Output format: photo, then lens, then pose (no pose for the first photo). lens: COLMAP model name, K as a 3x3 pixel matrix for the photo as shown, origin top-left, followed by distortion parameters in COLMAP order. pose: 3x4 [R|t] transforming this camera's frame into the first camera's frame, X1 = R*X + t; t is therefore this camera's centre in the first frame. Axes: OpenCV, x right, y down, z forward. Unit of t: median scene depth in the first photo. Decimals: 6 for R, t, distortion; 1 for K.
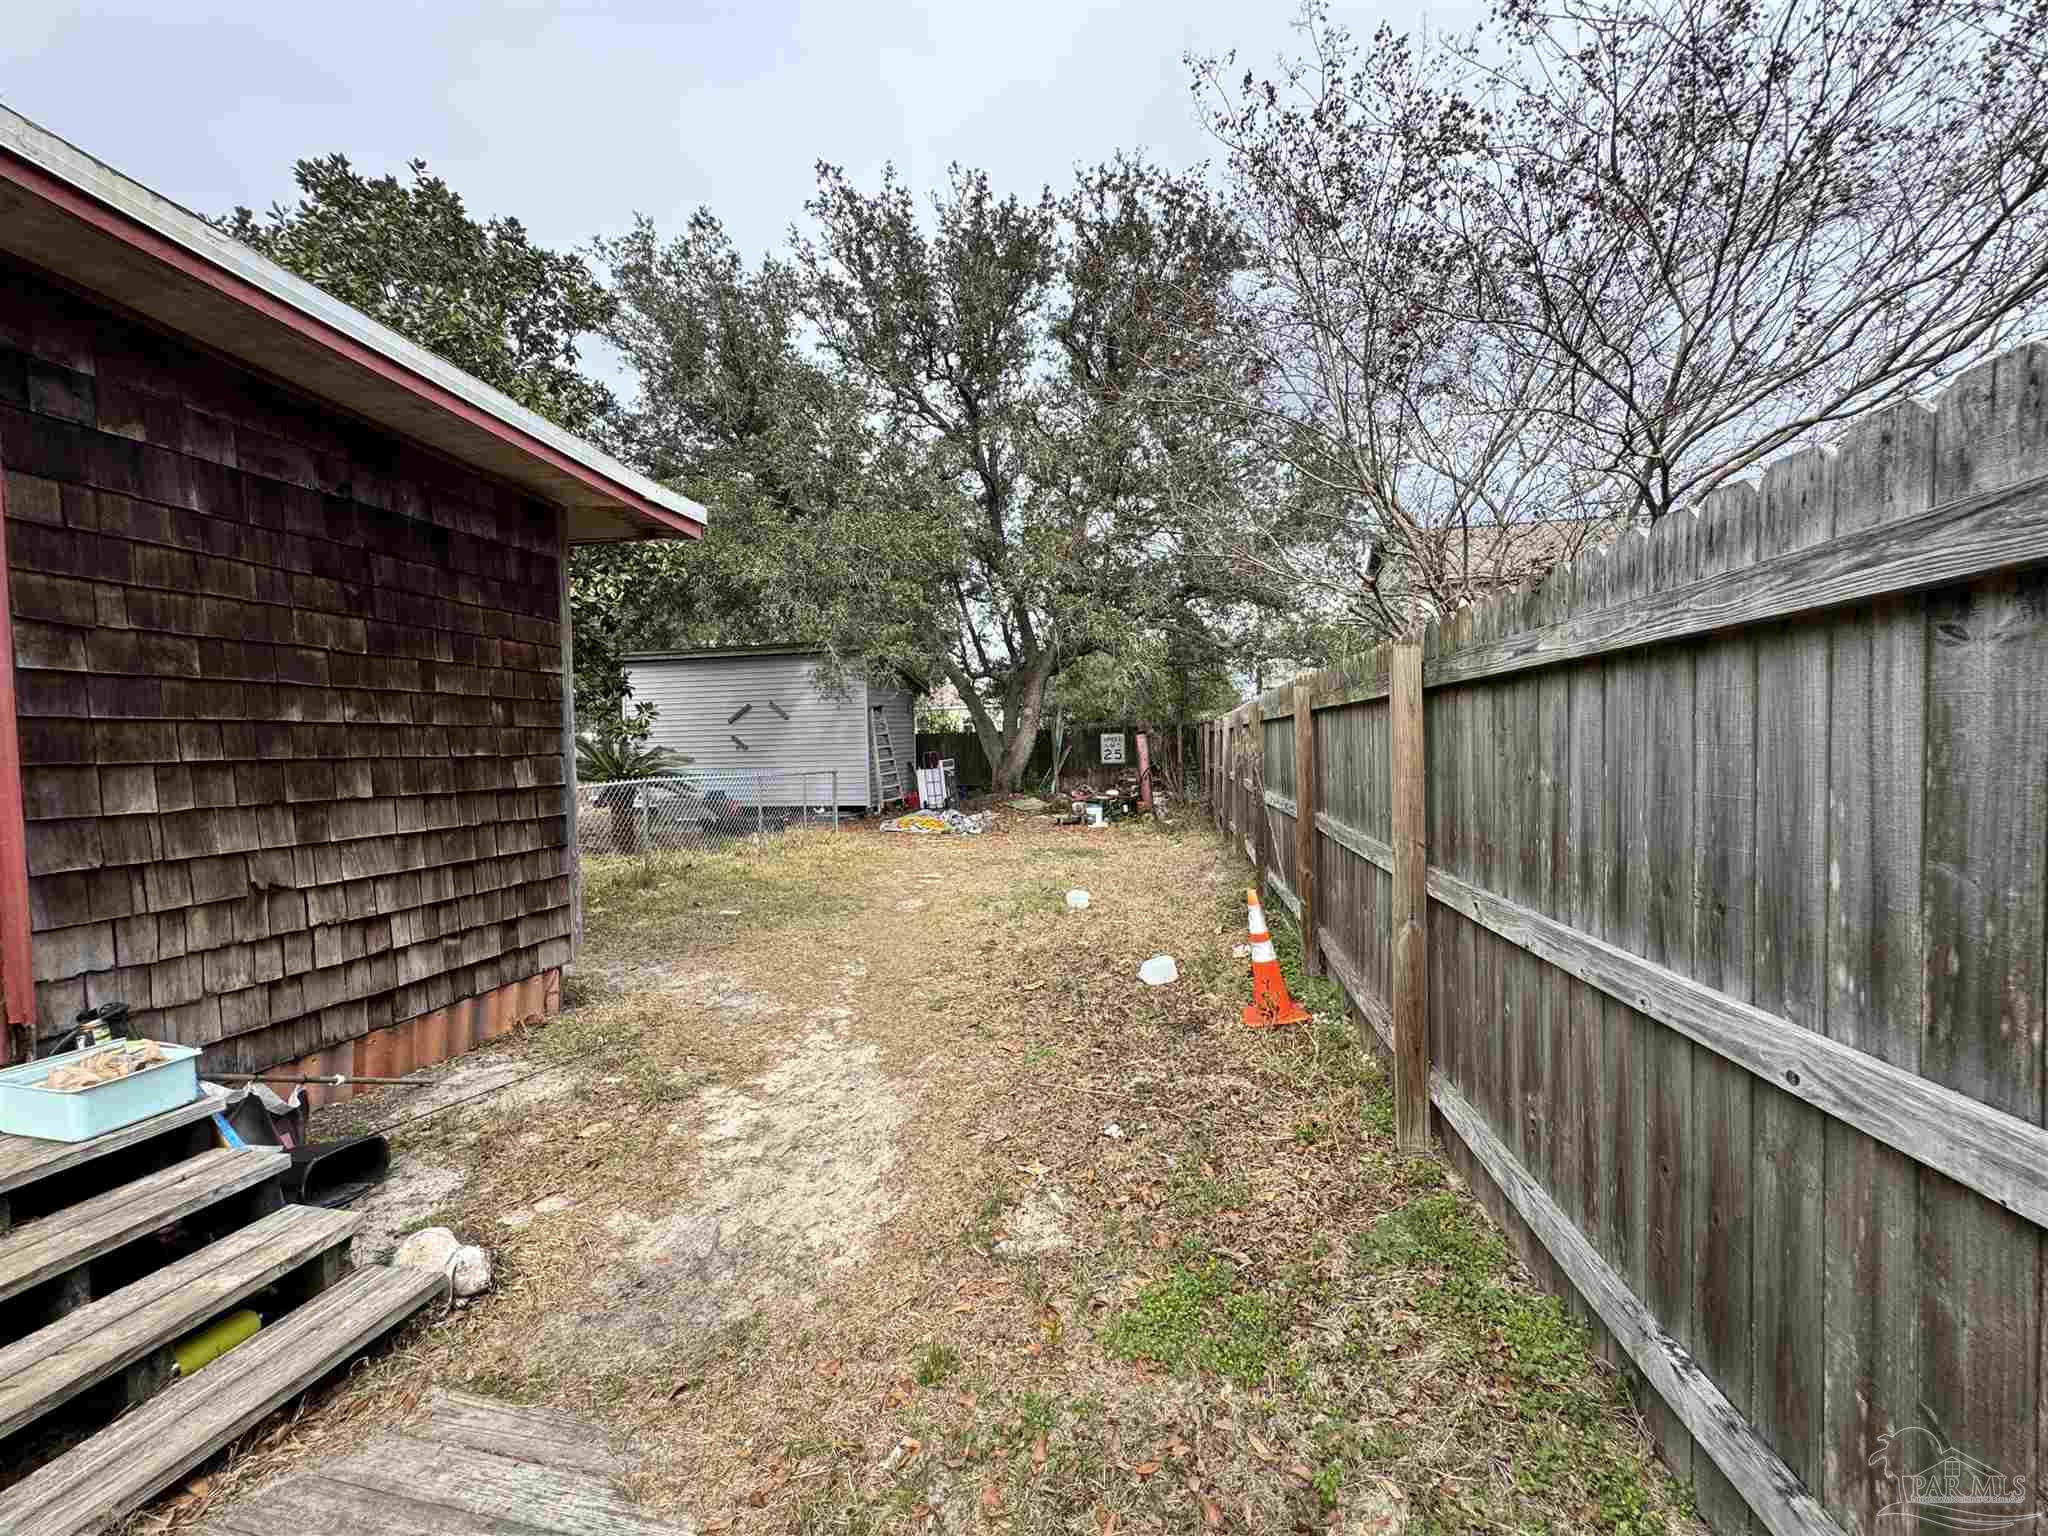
lens RADIAL K [[817.4, 0, 1021.9], [0, 817.4, 767.0], [0, 0, 1]] dist [-0.004896, 0.000818]
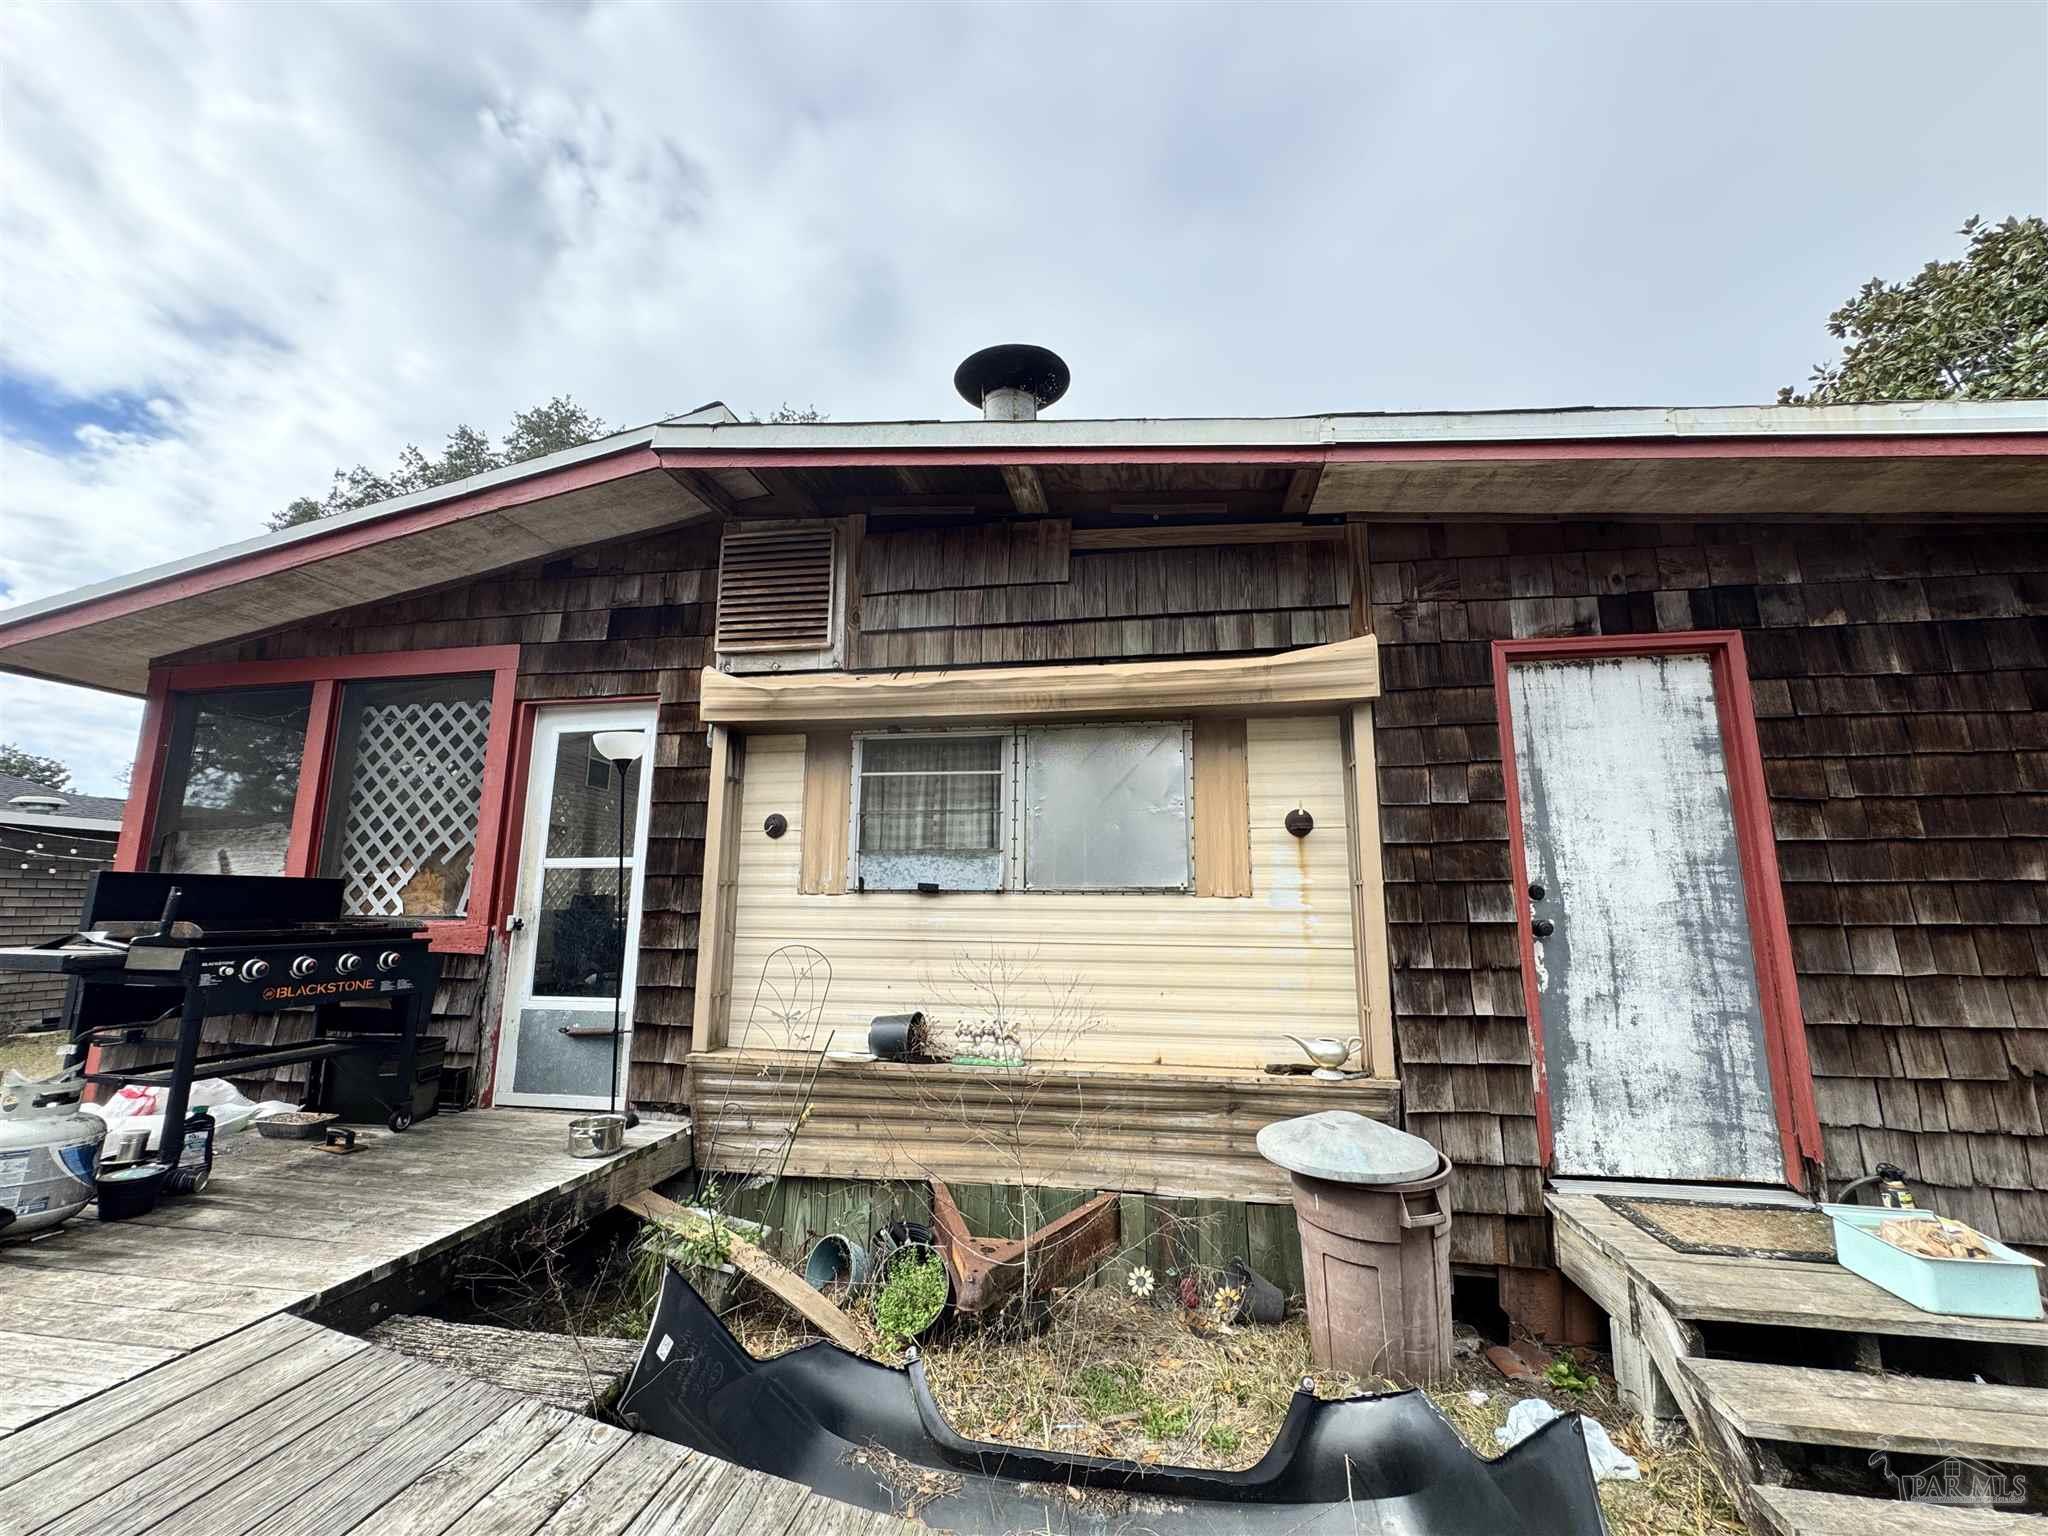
lens RADIAL K [[817.4, 0, 1021.9], [0, 817.4, 767.0], [0, 0, 1]] dist [-0.004896, 0.000818]
pose [[0.062201, -0.143613, -0.987677, -0.097947], [-0.032658, 0.988771, -0.145829, -0.015839], [0.997529, 0.041326, 0.056812, -0.145127]]
